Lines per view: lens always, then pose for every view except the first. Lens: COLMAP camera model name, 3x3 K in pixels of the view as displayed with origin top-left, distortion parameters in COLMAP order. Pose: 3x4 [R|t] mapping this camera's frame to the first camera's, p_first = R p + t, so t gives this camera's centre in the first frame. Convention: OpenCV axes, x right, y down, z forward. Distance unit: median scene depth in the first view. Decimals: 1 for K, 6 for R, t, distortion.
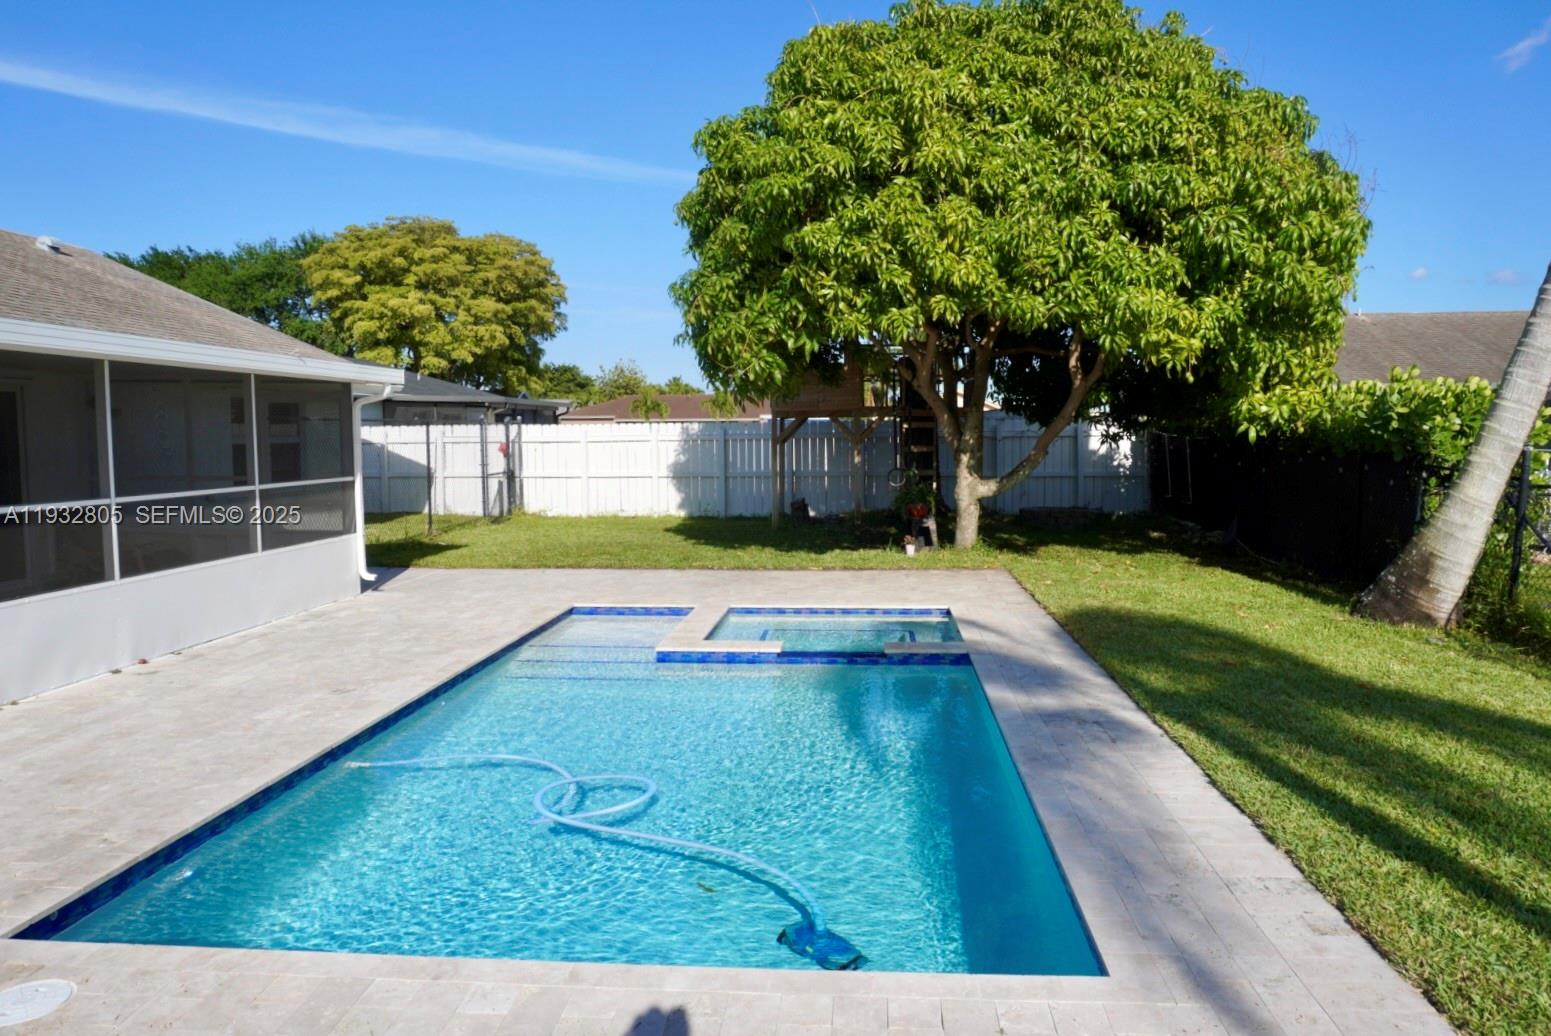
lens RADIAL K [[1024.0, 0, 779.0], [0, 1024.0, 520.6], [0, 0, 1]] dist [-0.049590, 0.025133]
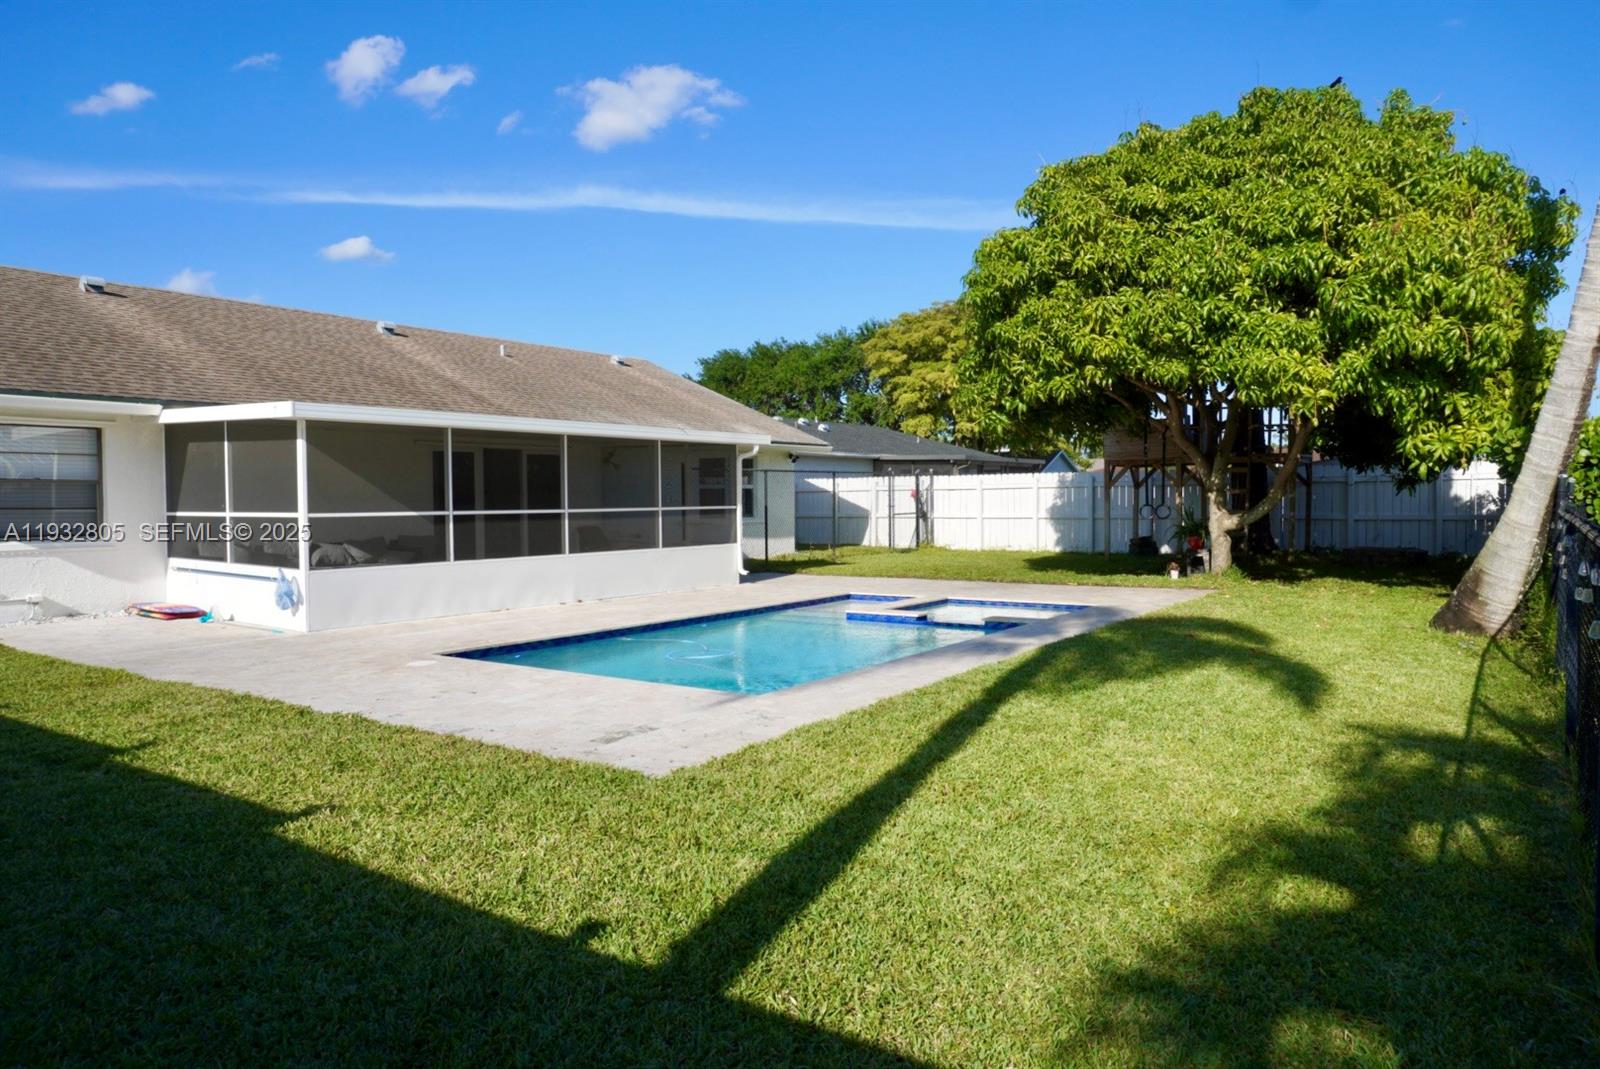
lens RADIAL K [[1032.3, 0, 846.7], [0, 1032.3, 540.7], [0, 0, 1]] dist [-0.087363, -0.000535]
pose [[0.876280, 0.017119, -0.481498, 0.265799], [-0.036538, 0.998852, -0.030981, 0.028693], [0.480415, 0.044741, 0.875899, -0.151758]]
